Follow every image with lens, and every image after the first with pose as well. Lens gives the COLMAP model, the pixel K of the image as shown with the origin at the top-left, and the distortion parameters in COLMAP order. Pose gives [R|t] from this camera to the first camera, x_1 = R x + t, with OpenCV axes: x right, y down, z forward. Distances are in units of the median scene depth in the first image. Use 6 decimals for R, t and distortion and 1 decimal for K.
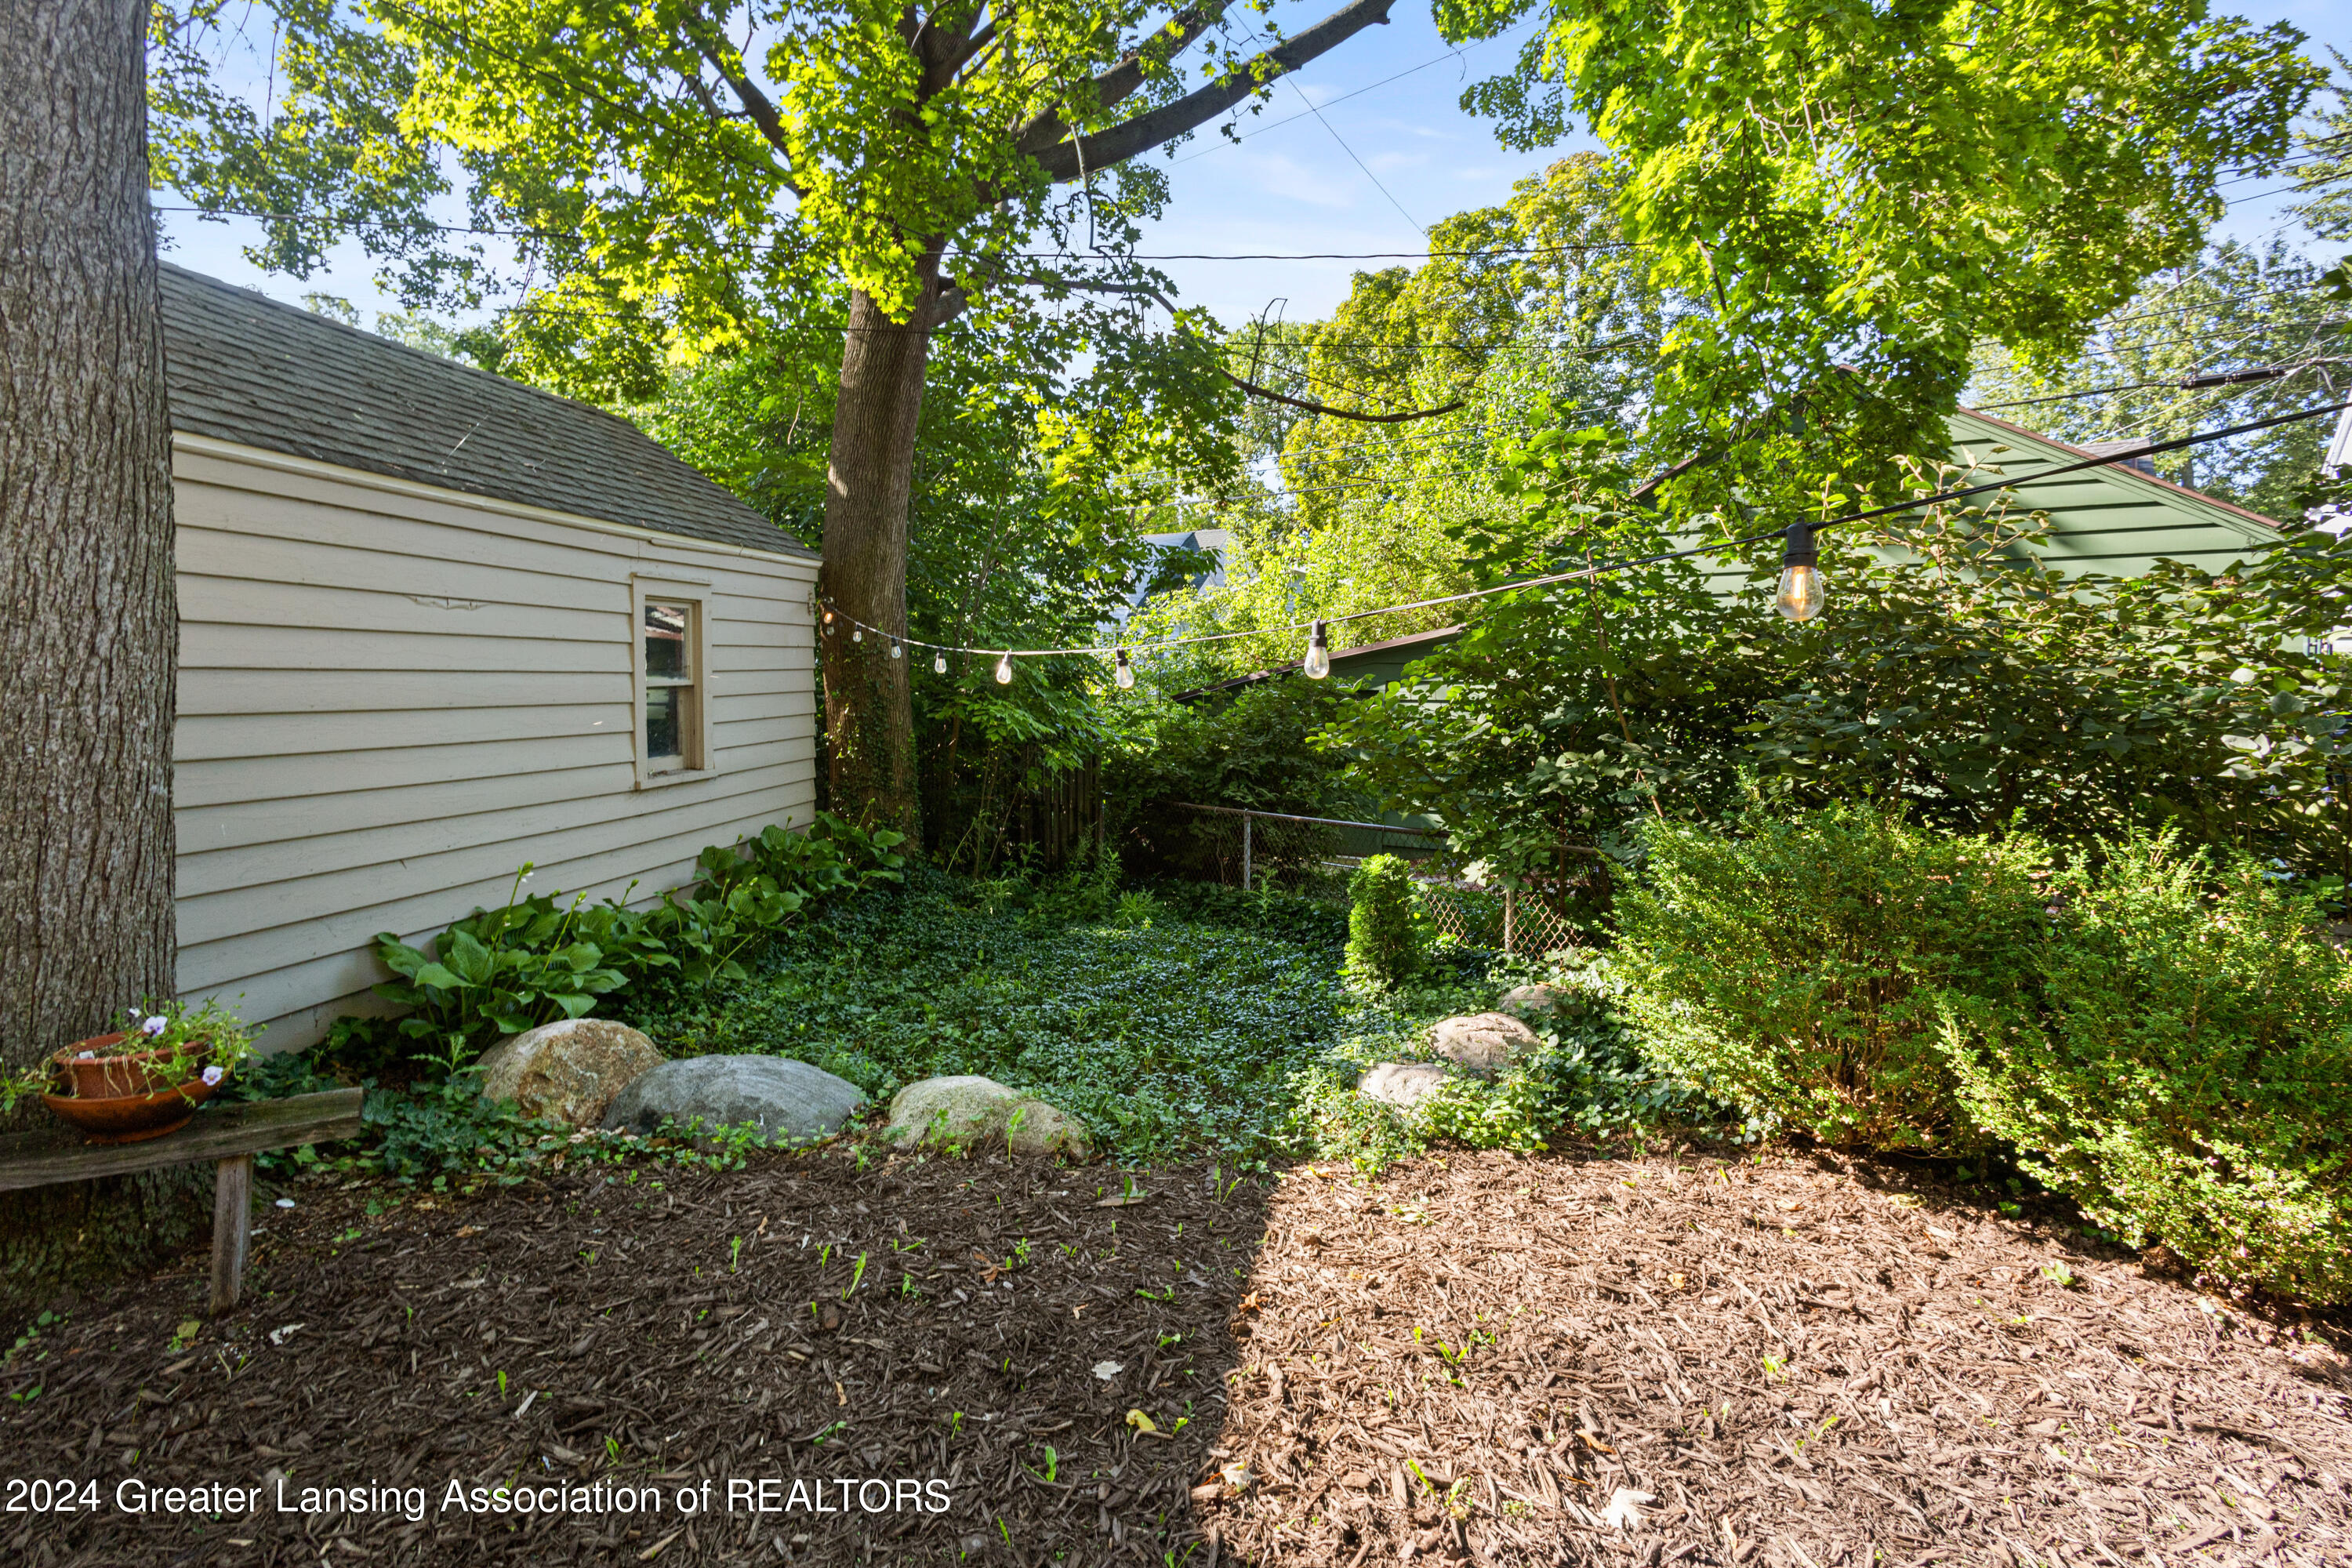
lens RADIAL K [[1103.3, 0, 1141.9], [0, 1103.3, 704.1], [0, 0, 1]] dist [0.010717, -0.003936]
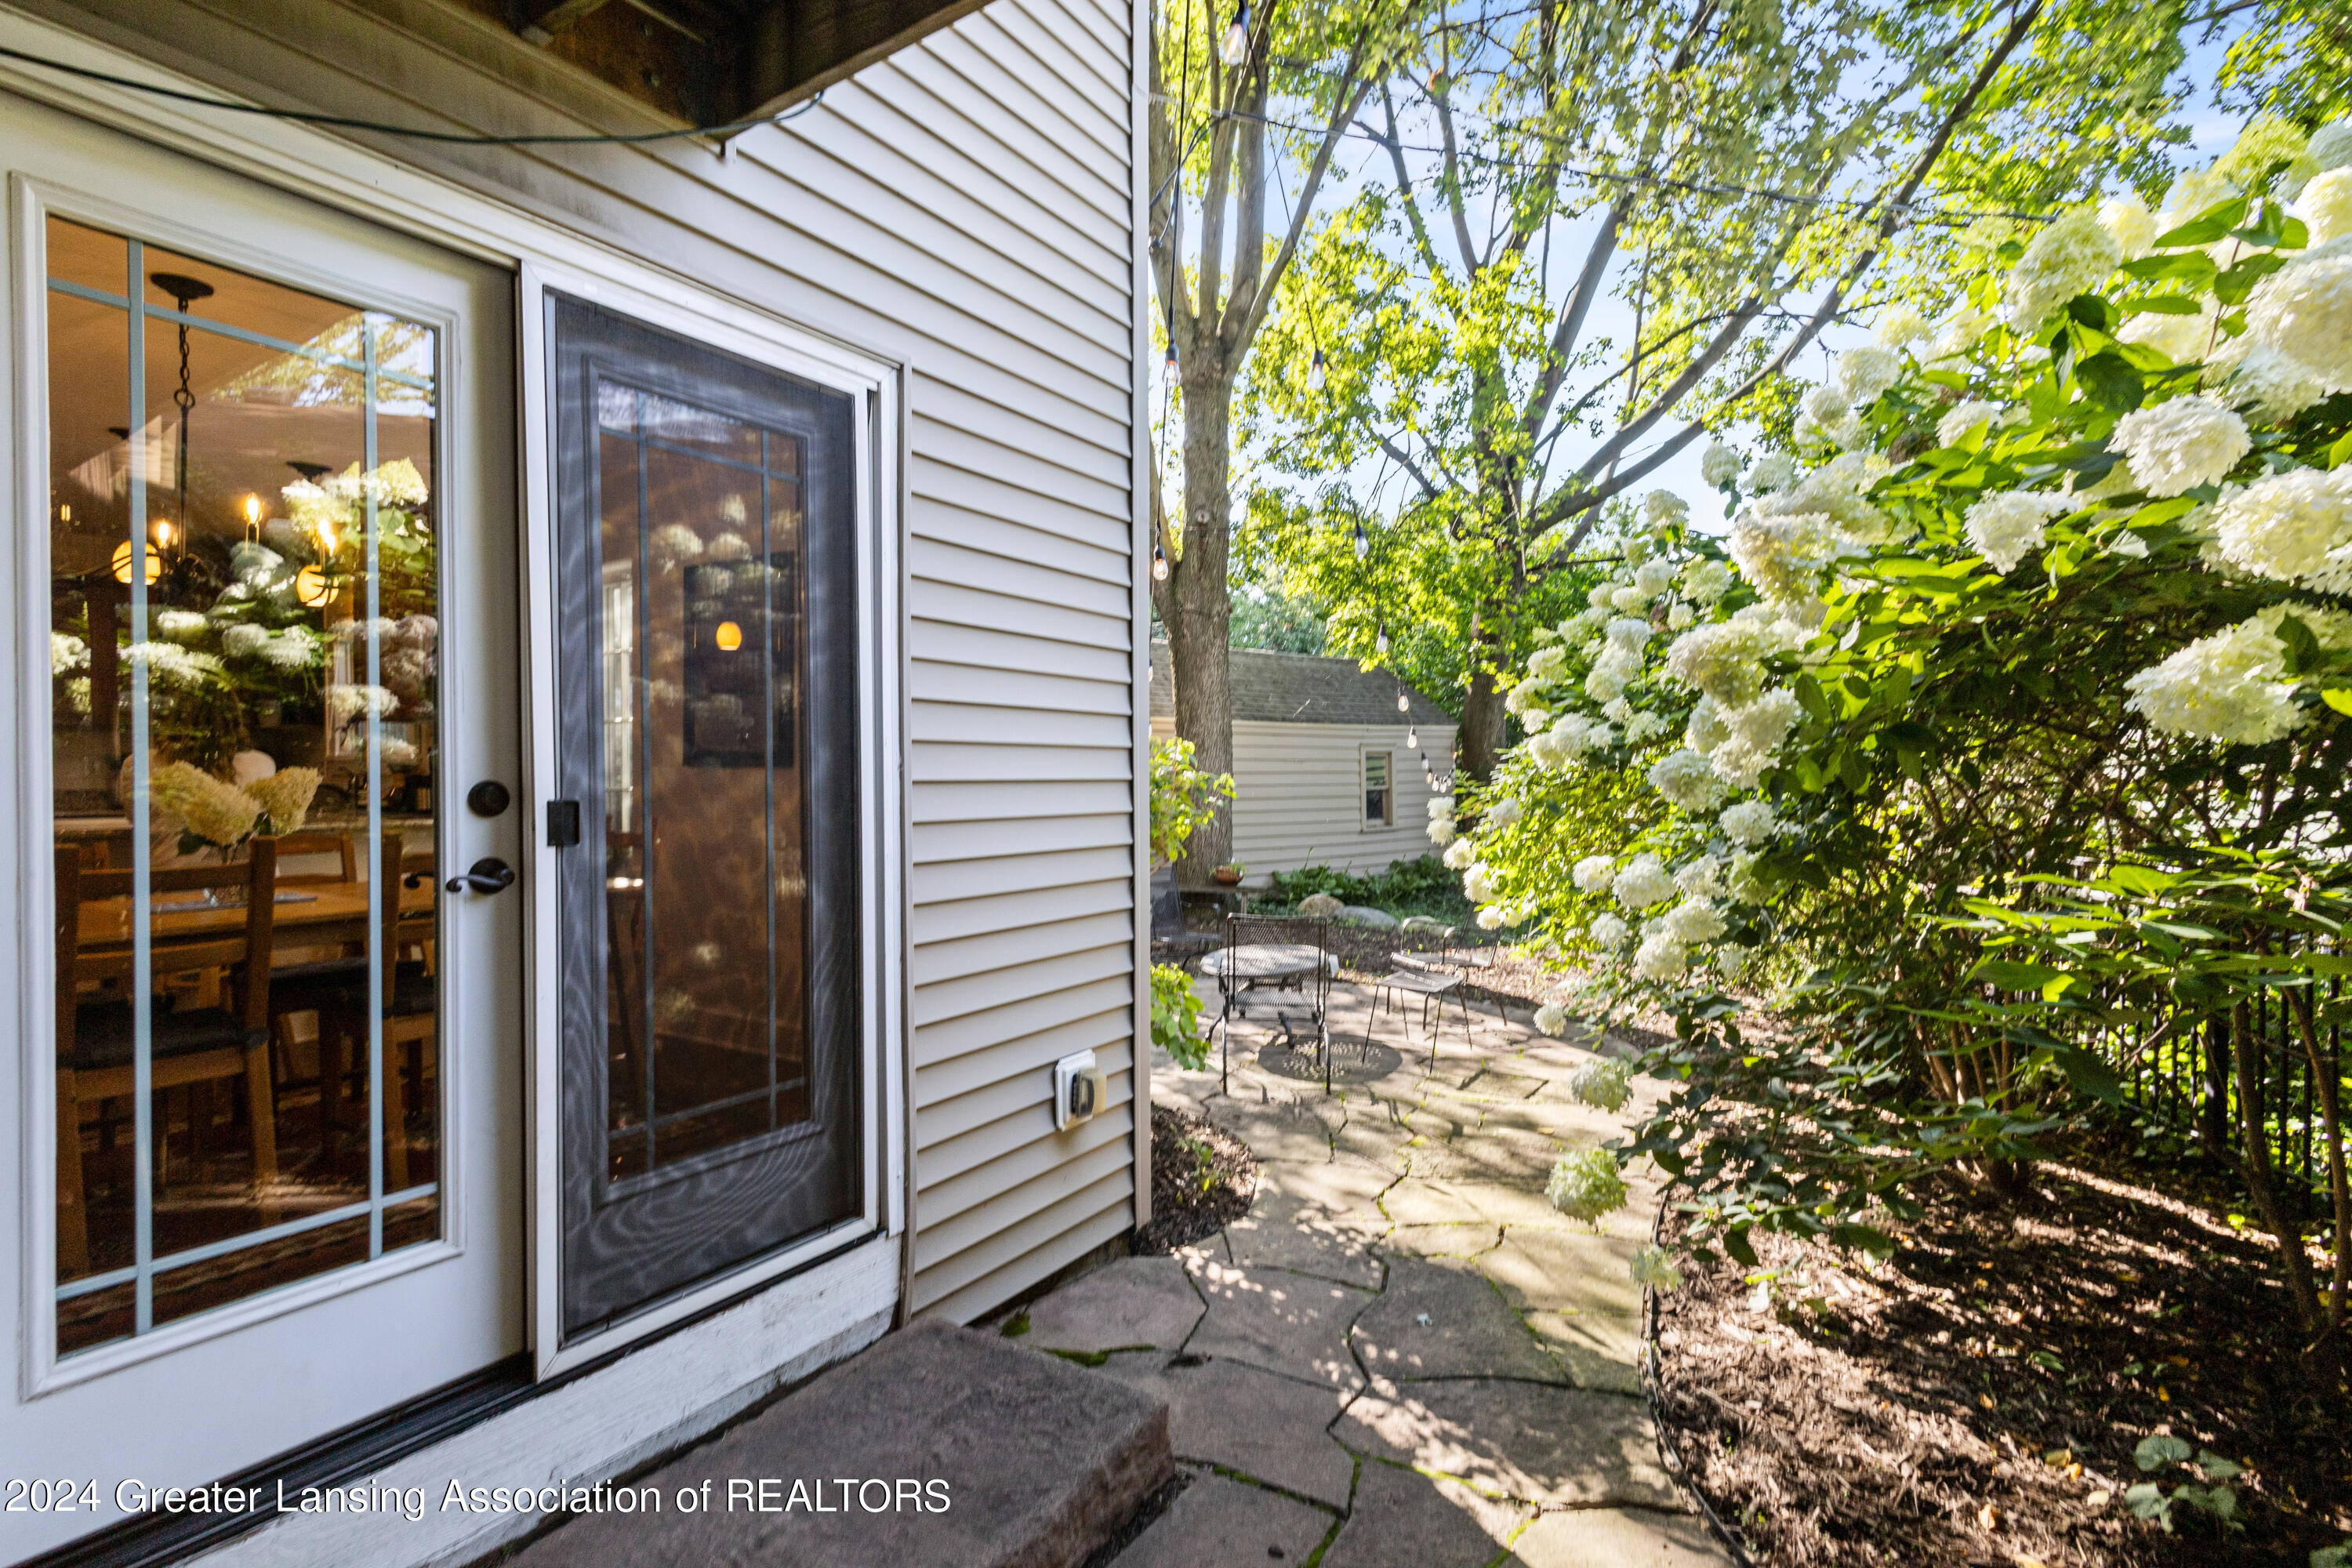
lens RADIAL K [[1103.3, 0, 1168.4], [0, 1103.3, 777.2], [0, 0, 1]] dist [0.010717, -0.003936]
pose [[0.759195, -0.004406, -0.650848, 1.066199], [-0.010345, 0.999769, -0.018836, 0.009032], [0.650781, 0.021033, 0.758974, -1.494821]]
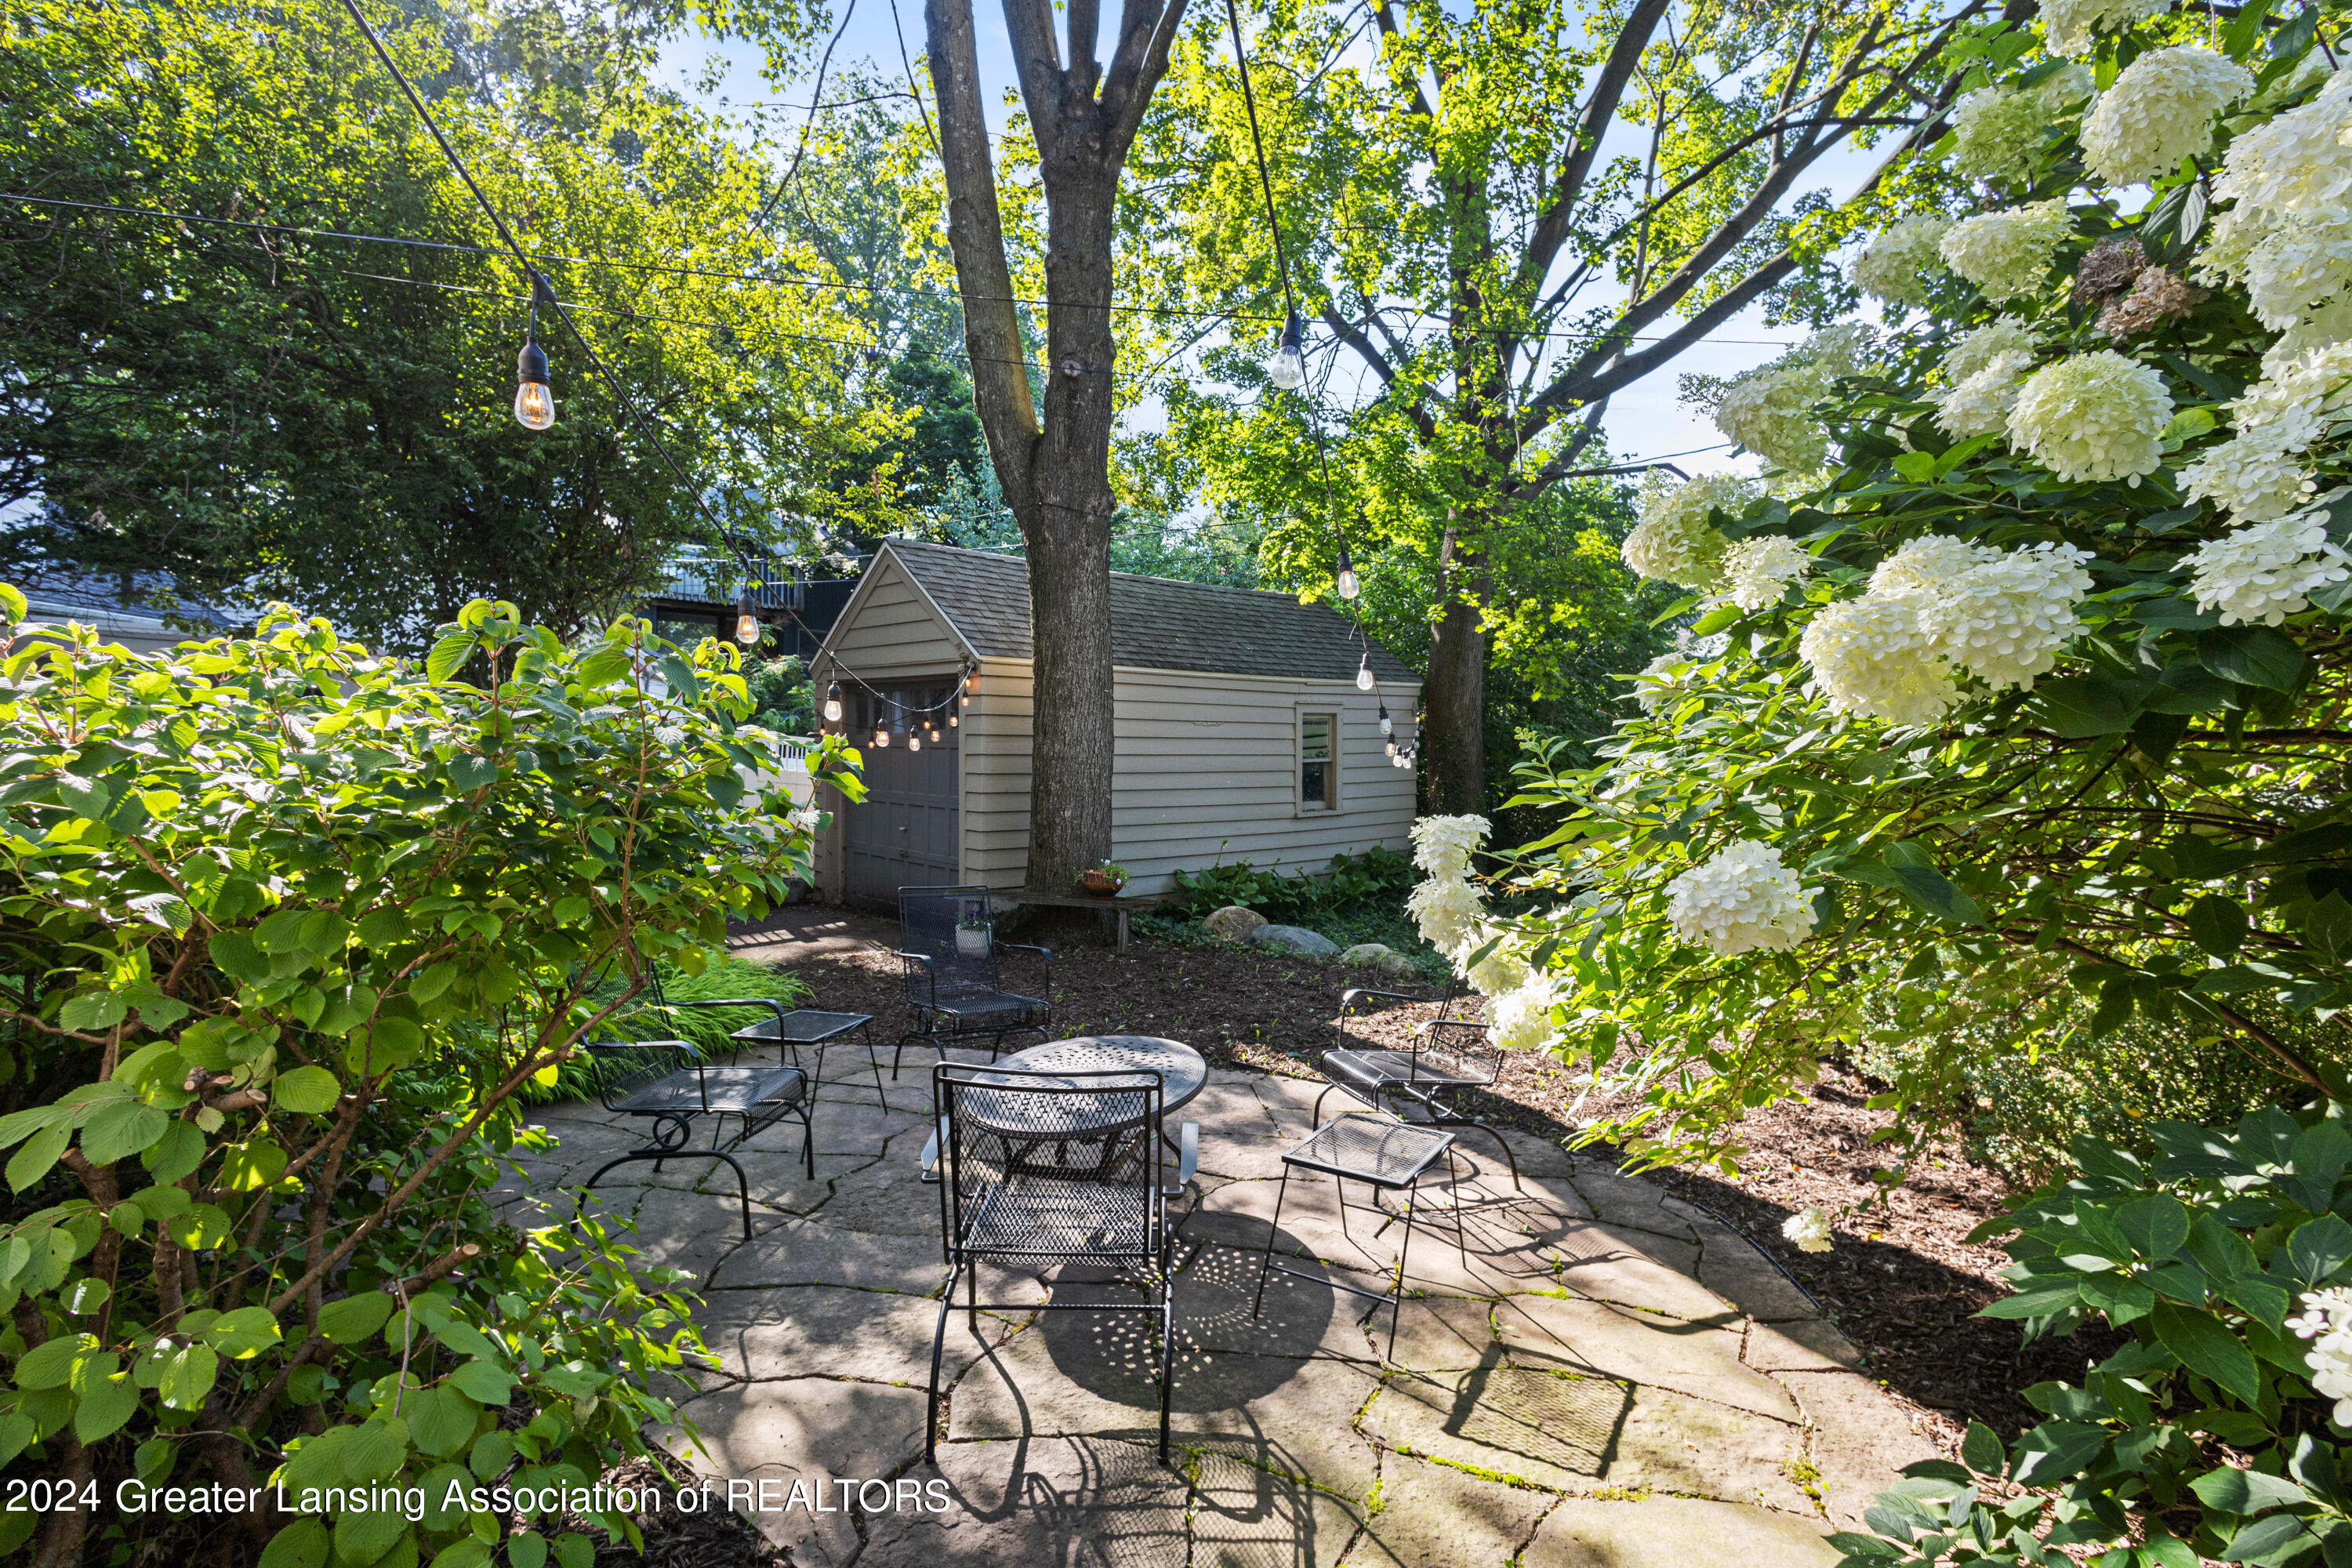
lens RADIAL K [[1103.3, 0, 1180.0], [0, 1103.3, 788.0], [0, 0, 1]] dist [0.010717, -0.003936]
pose [[0.793565, 0.031203, -0.607685, 0.695254], [-0.023586, 0.999511, 0.020522, -0.008494], [0.608029, -0.001952, 0.793913, -0.805069]]
